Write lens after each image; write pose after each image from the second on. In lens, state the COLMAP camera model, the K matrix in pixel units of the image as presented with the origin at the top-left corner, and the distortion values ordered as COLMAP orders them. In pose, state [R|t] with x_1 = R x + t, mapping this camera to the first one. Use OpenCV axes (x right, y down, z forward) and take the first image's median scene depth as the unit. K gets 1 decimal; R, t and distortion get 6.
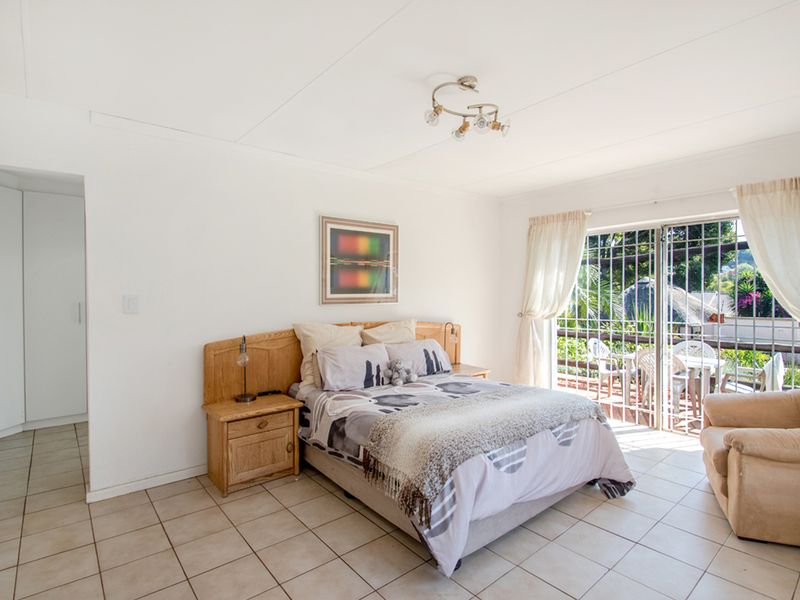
lens RADIAL K [[443.2, 0, 400.0], [0, 443.2, 300.0], [0, 0, 1]] dist [-0.001091, -0.000919]
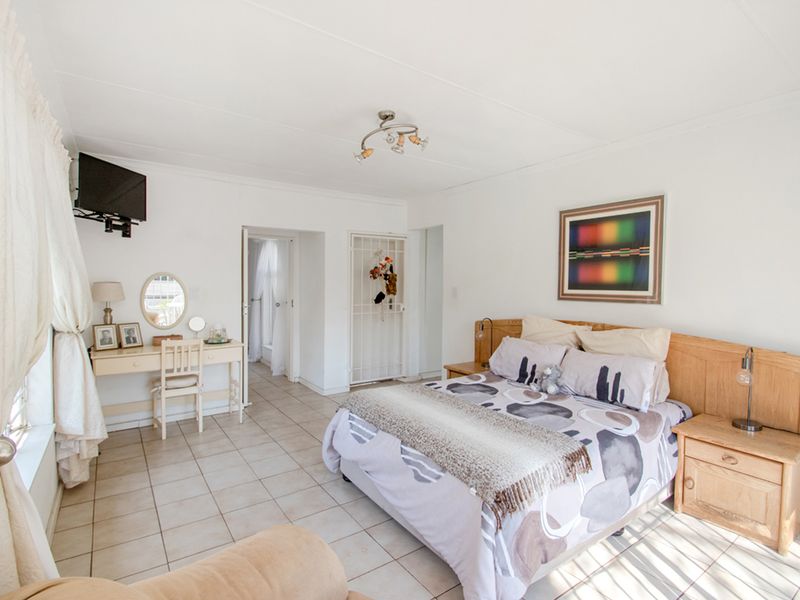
lens RADIAL K [[419.0, 0, 400.0], [0, 419.0, 300.0], [0, 0, 1]] dist [0.000057, -0.000064]
pose [[-0.130761, 0.050480, -0.990128, 0.803867], [-0.018373, 0.998408, 0.053328, -0.032656], [0.991244, 0.025165, -0.129625, 0.750768]]
